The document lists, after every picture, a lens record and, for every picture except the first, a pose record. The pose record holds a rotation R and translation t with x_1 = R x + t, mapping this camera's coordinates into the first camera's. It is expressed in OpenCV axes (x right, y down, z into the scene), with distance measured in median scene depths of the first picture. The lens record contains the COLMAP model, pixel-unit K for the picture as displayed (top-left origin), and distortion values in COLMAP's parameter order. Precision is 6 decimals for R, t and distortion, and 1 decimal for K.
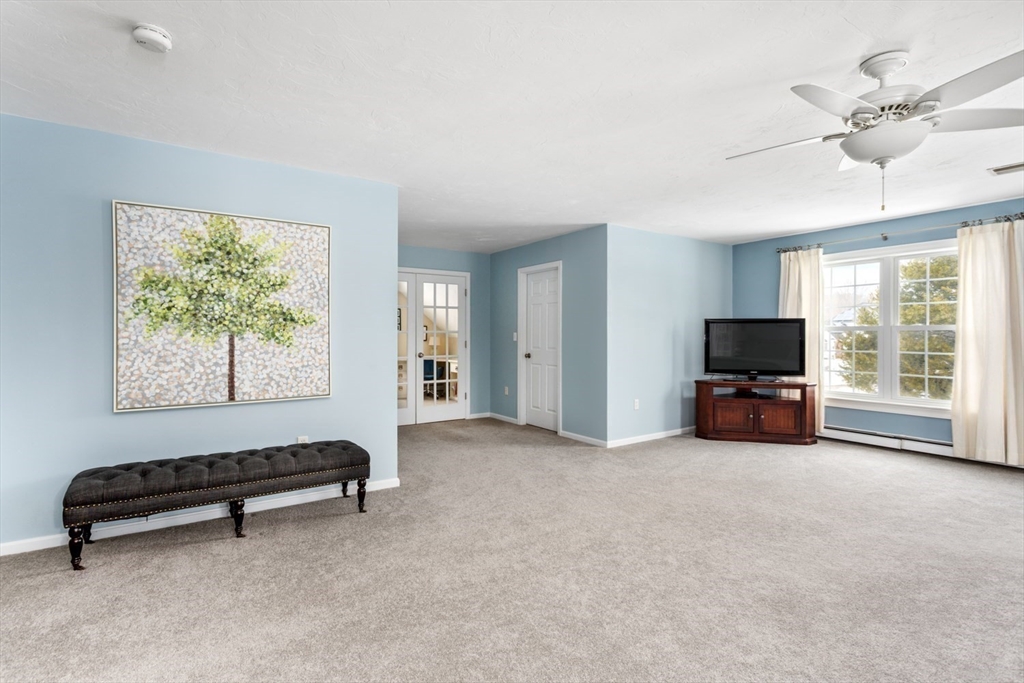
lens RADIAL K [[481.1, 0, 512.0], [0, 481.1, 341.5], [0, 0, 1]] dist [-0.004716, 0.000061]
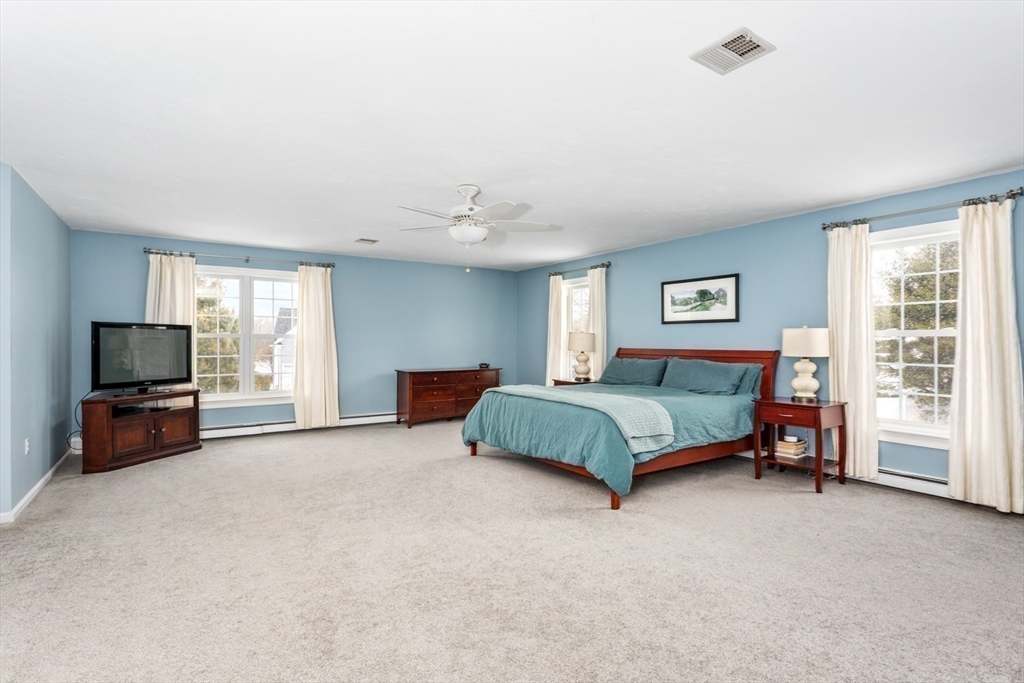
lens RADIAL K [[481.1, 0, 512.0], [0, 481.1, 341.5], [0, 0, 1]] dist [-0.004716, 0.000061]
pose [[-0.007642, 0.003004, 0.999966, -0.405569], [0.015709, 0.999872, -0.002884, -0.000422], [-0.999847, 0.015686, -0.007689, 0.333319]]
